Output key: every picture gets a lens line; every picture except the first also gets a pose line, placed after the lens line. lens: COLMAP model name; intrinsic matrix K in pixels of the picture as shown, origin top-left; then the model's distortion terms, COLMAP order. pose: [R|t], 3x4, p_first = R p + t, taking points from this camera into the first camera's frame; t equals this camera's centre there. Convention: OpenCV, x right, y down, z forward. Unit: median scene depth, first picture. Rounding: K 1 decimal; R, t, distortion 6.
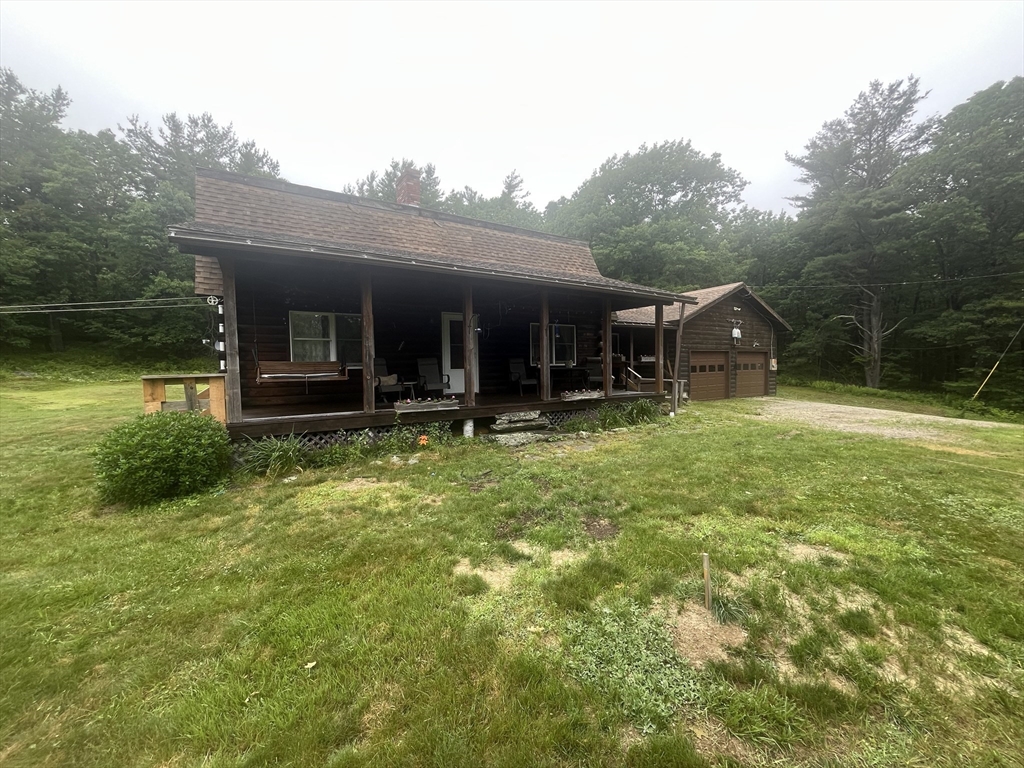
lens RADIAL K [[413.8, 0, 511.0], [0, 413.8, 385.1], [0, 0, 1]] dist [-0.007965, 0.003667]
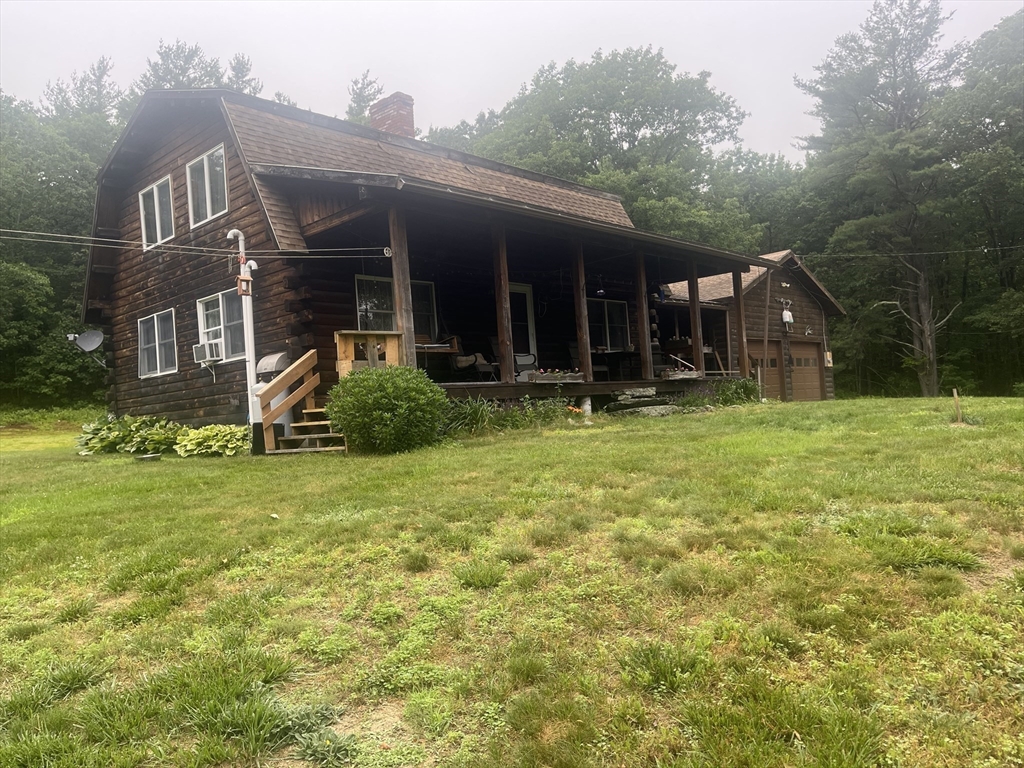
lens RADIAL K [[770.4, 0, 503.8], [0, 770.4, 391.5], [0, 0, 1]] dist [0.058187, -0.072203]
pose [[0.968973, -0.043305, 0.243342, -0.169062], [0.063445, 0.995122, -0.075546, 0.046640], [-0.238883, 0.088640, 0.966994, -0.129209]]
